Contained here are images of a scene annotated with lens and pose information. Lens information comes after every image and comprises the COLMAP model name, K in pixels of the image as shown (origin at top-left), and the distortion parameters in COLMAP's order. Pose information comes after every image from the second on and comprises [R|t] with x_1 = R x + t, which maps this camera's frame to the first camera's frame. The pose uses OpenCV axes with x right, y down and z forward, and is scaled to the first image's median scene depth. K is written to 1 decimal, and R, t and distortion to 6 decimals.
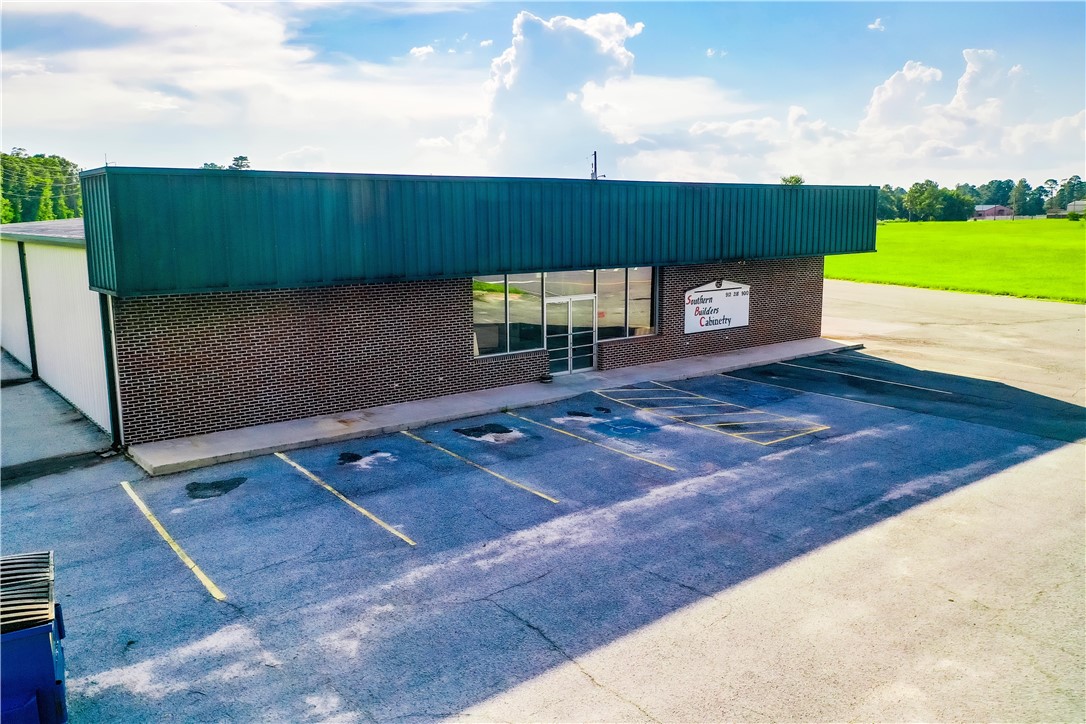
lens RADIAL K [[860.7, 0, 543.0], [0, 860.7, 362.0], [0, 0, 1]] dist [0.011176, -0.003761]
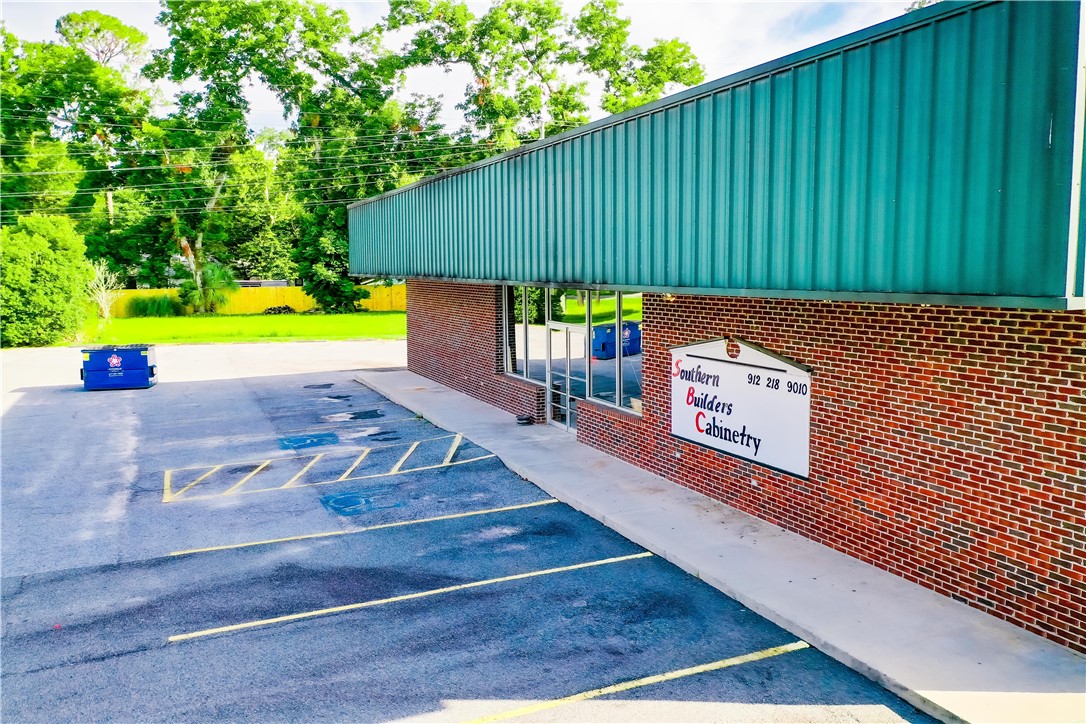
lens RADIAL K [[860.7, 0, 543.0], [0, 860.7, 362.0], [0, 0, 1]] dist [0.011176, -0.003761]
pose [[-0.258490, 0.118168, -0.958759, 0.964019], [-0.153463, 0.974863, 0.161528, -0.208473], [0.953746, 0.188887, -0.233858, 1.510710]]
